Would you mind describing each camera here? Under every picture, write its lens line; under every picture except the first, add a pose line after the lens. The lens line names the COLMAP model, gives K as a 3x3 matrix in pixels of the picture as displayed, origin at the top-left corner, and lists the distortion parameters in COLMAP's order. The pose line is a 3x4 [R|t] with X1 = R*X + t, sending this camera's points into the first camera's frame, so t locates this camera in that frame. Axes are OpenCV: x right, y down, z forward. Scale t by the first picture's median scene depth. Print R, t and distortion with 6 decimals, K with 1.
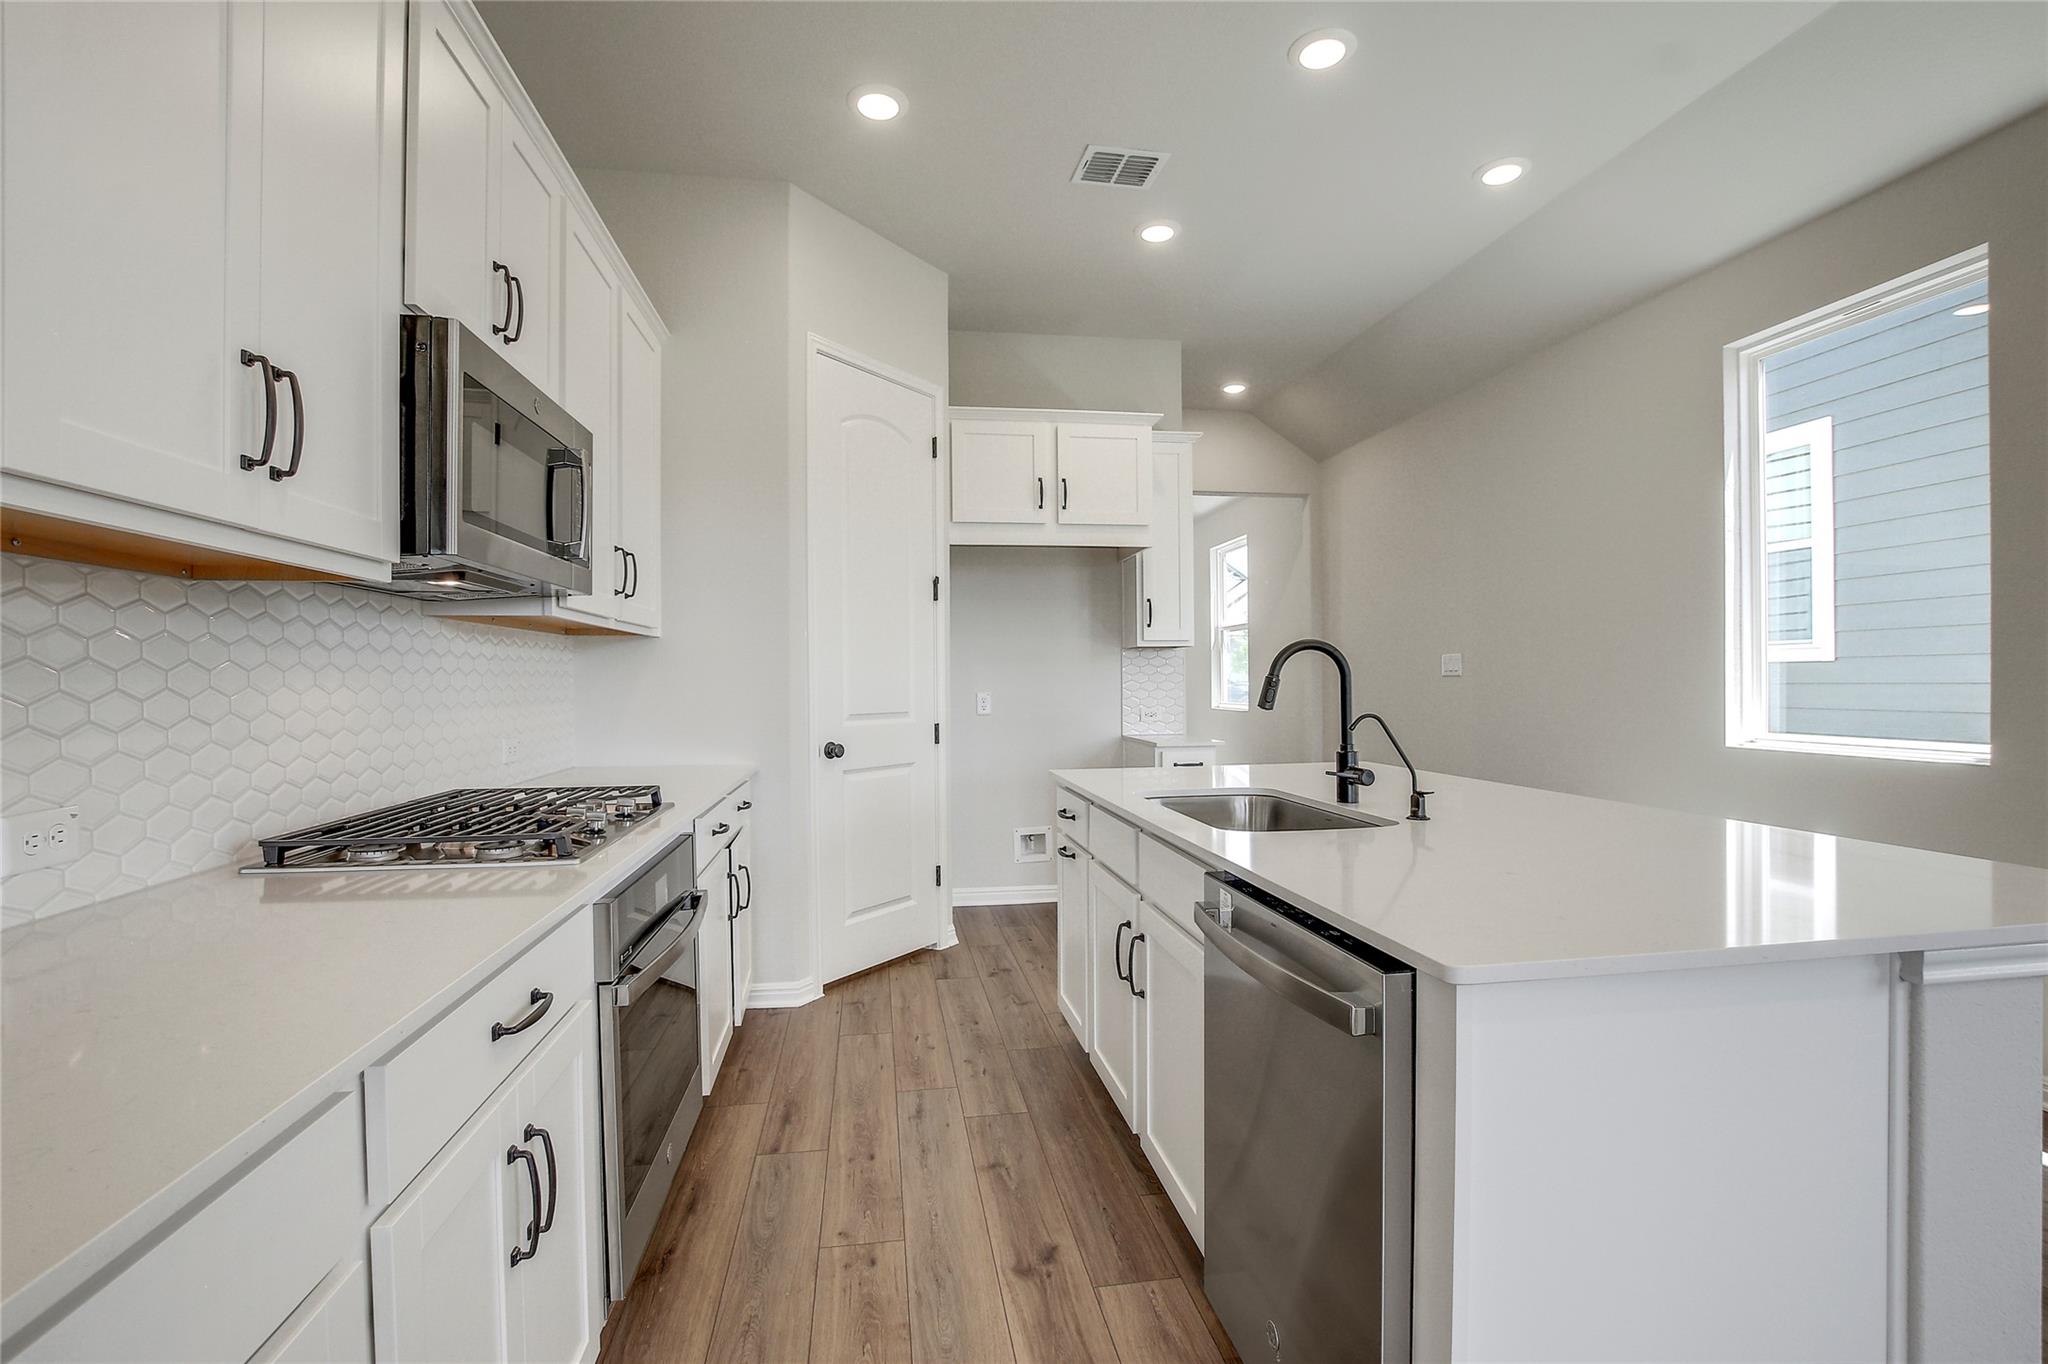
lens RADIAL K [[948.2, 0, 1029.5], [0, 948.2, 694.8], [0, 0, 1]] dist [-0.026641, 0.000393]
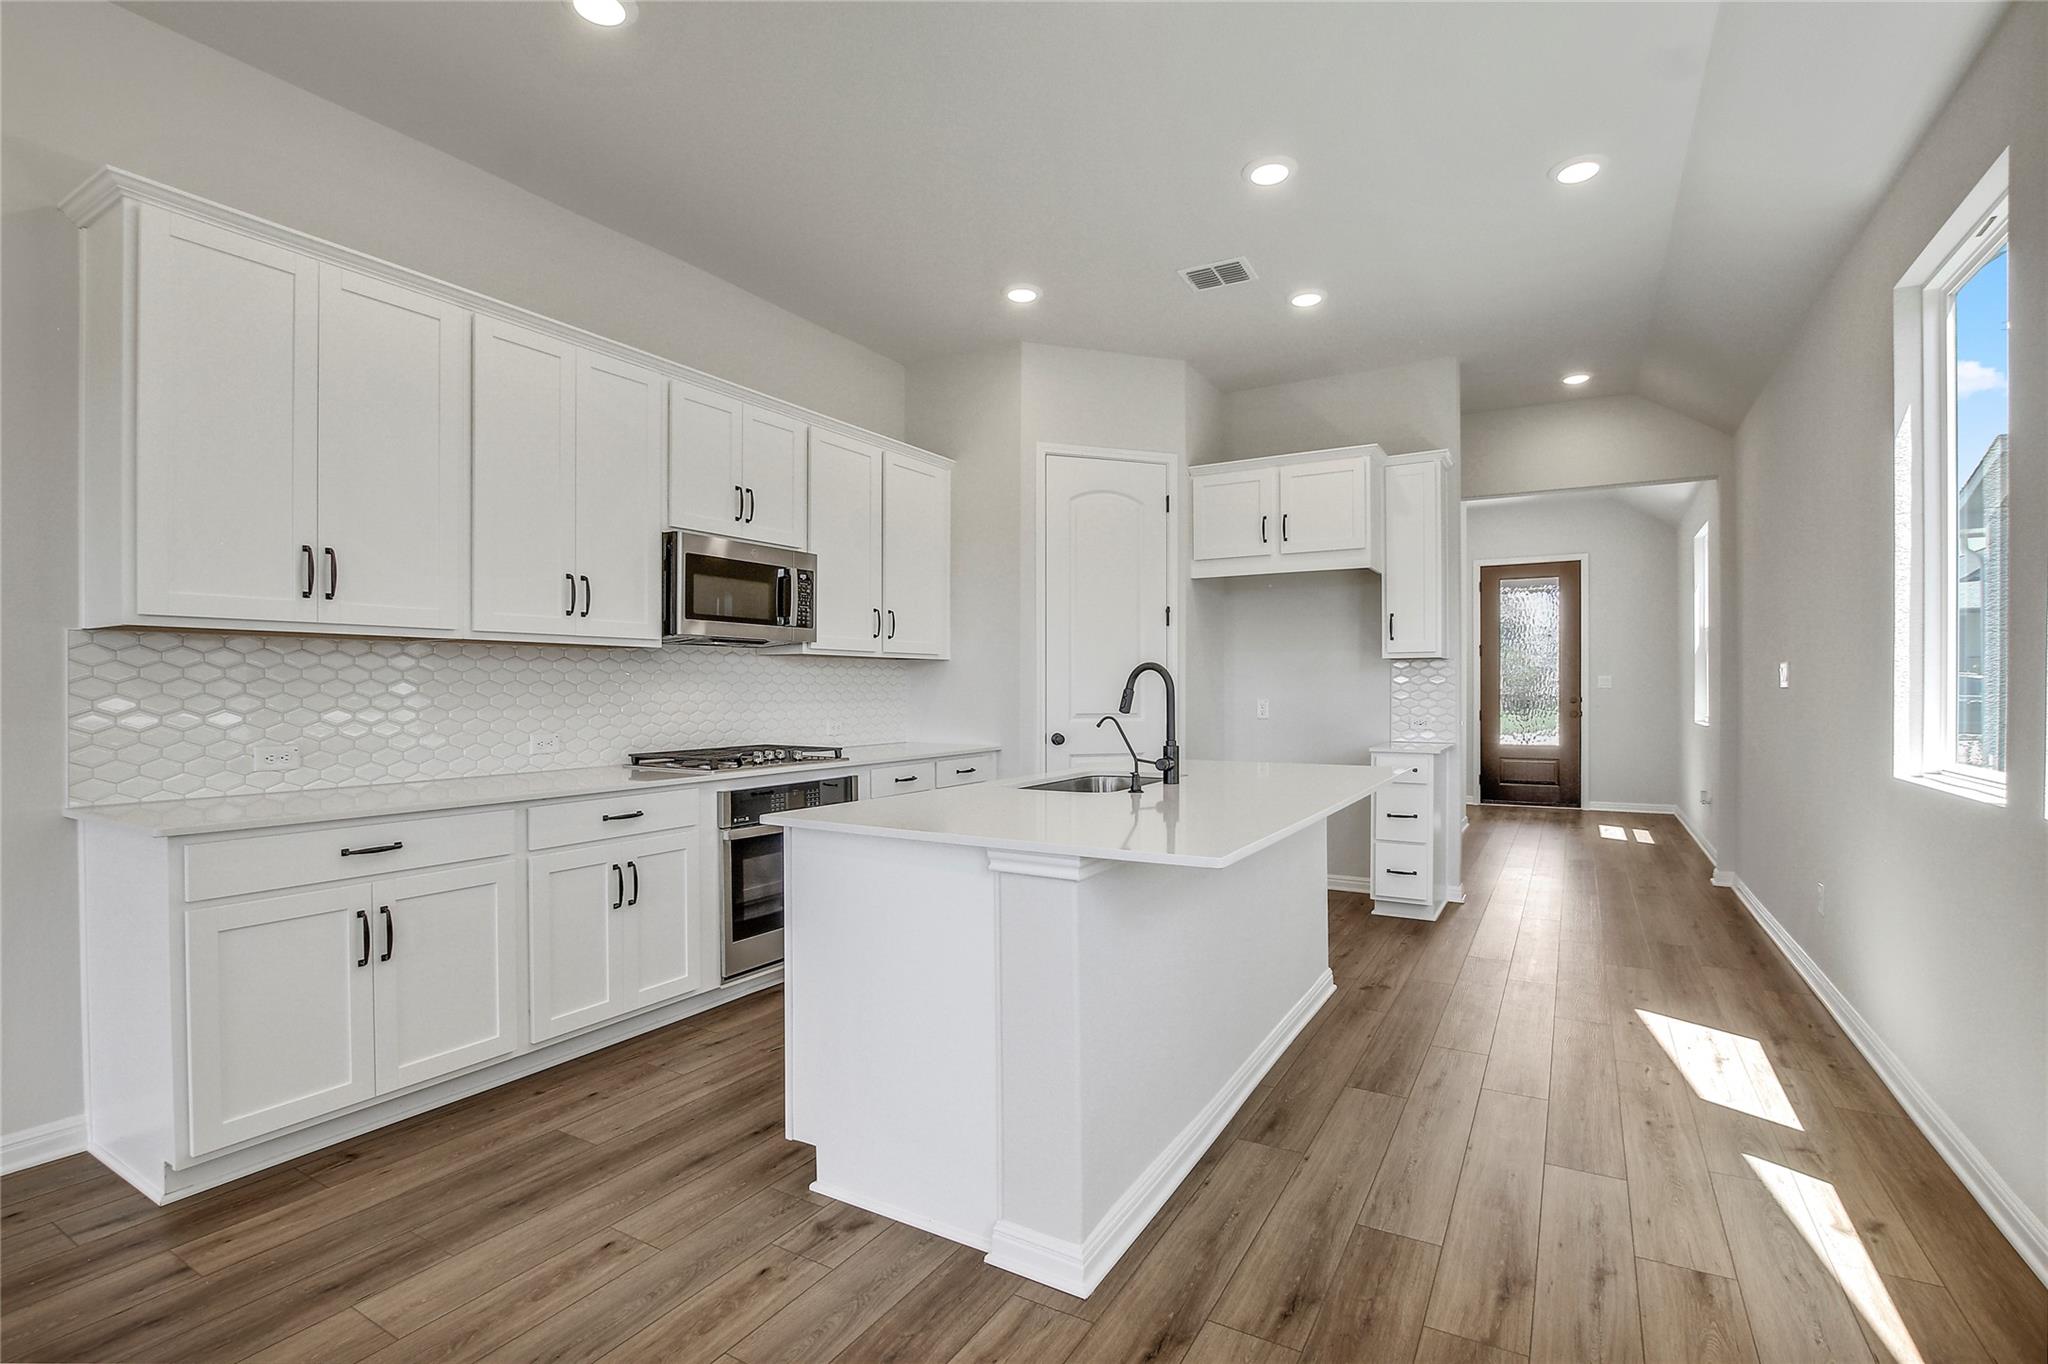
lens RADIAL K [[948.2, 0, 1029.5], [0, 948.2, 694.8], [0, 0, 1]] dist [-0.026641, 0.000393]
pose [[0.774169, 0.012102, -0.632864, 0.633360], [-0.014856, 0.999889, 0.000947, -0.006661], [0.632805, 0.008668, 0.774263, -0.103886]]
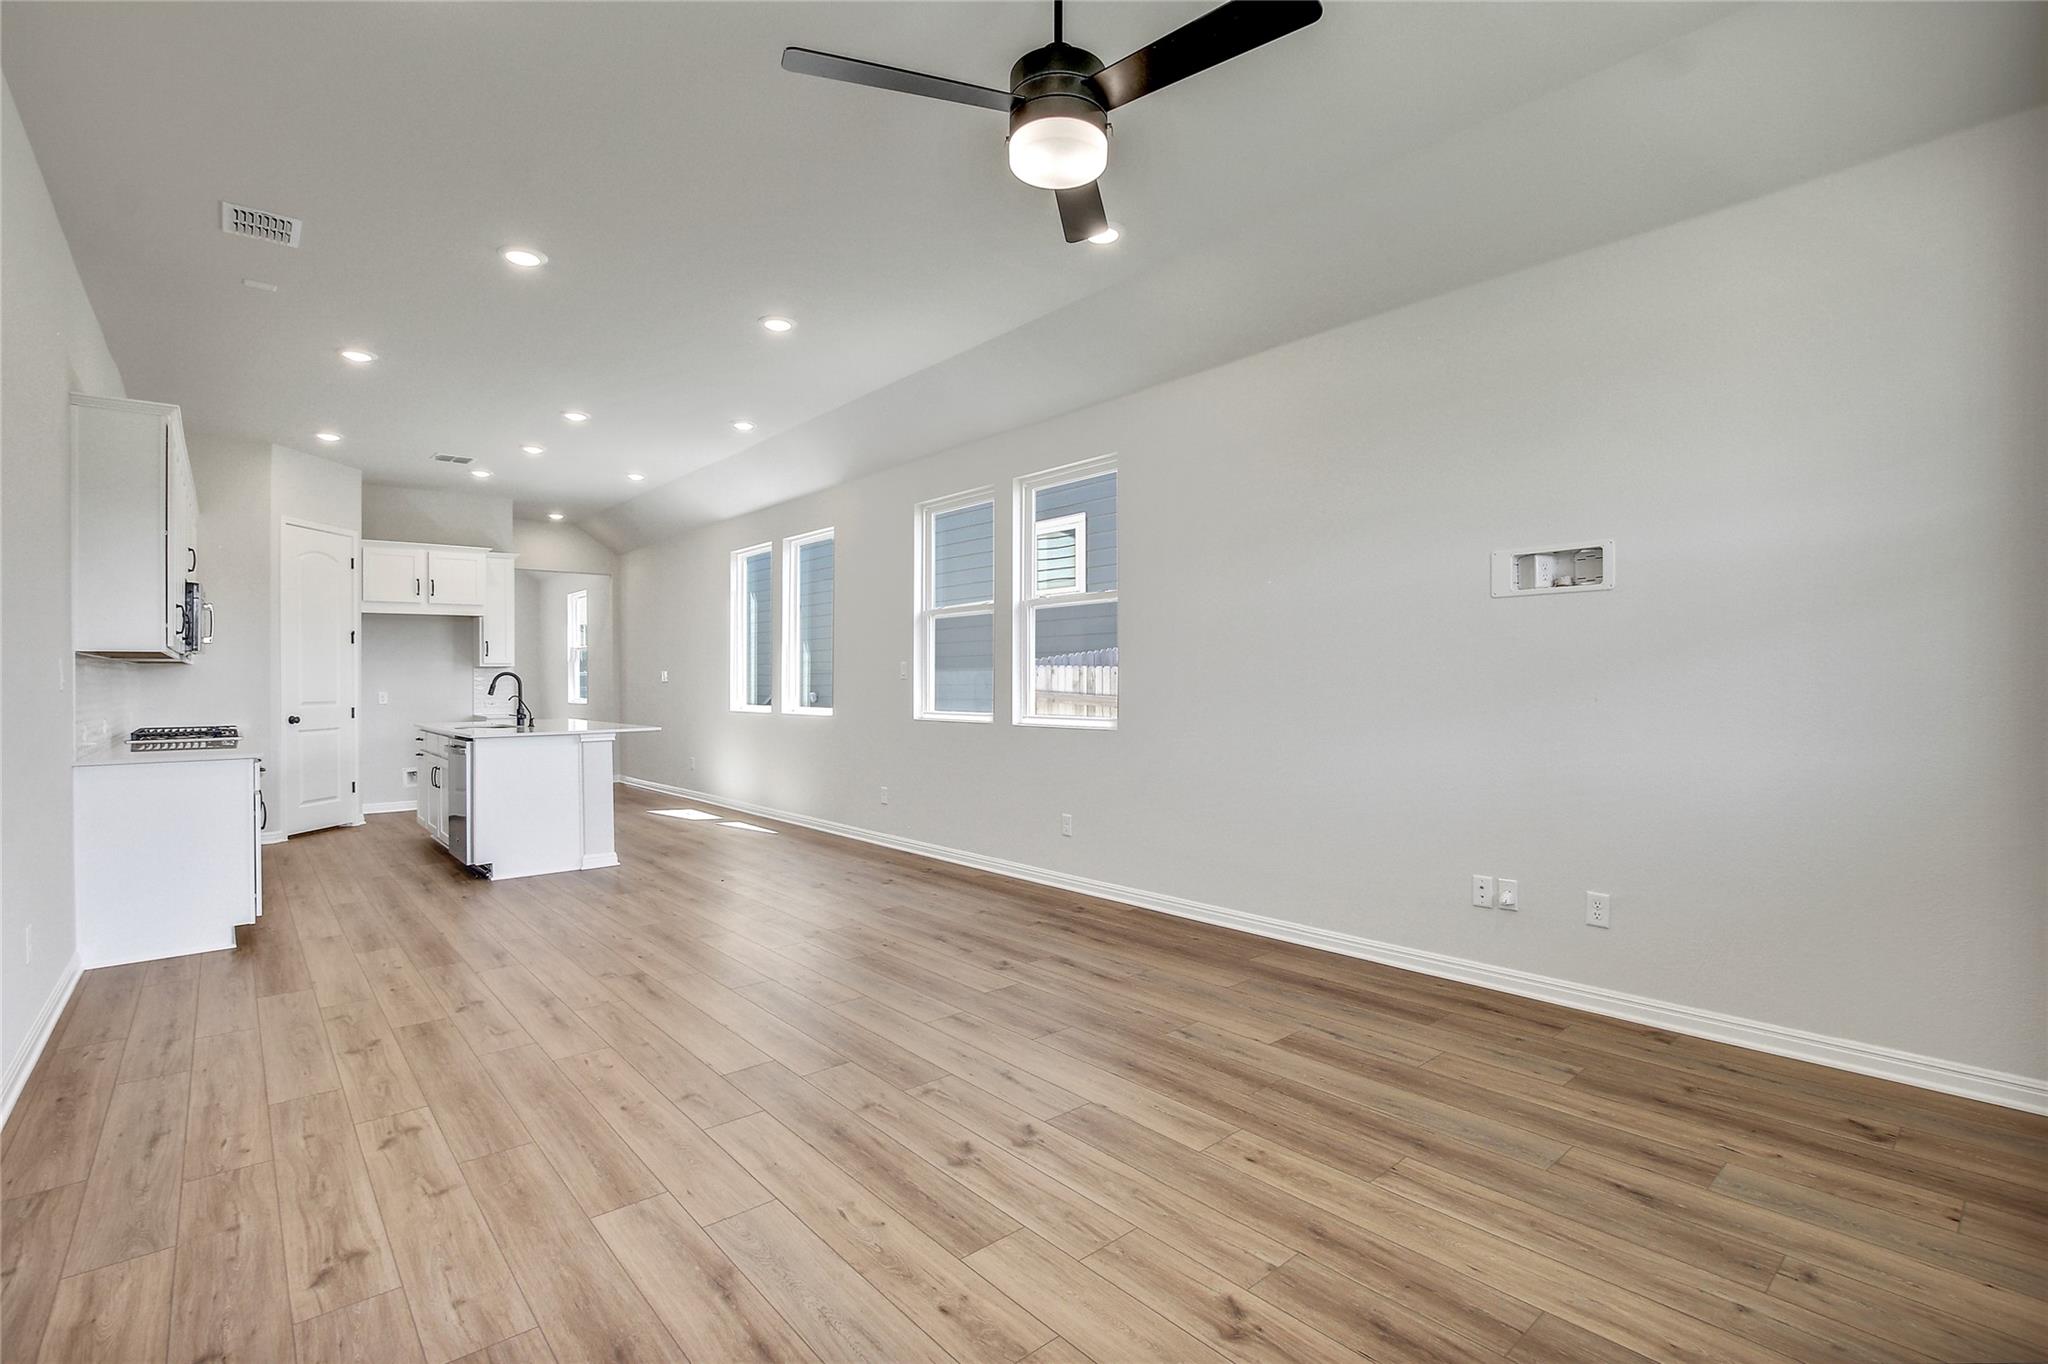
lens RADIAL K [[945.6, 0, 1024.0], [0, 945.6, 682.0], [0, 0, 1]] dist [-0.033236, 0.000290]
pose [[0.854008, 0.001795, 0.520257, 0.094001], [0.006443, 0.999881, -0.014026, 0.015403], [-0.520220, 0.015330, 0.853895, -1.487331]]
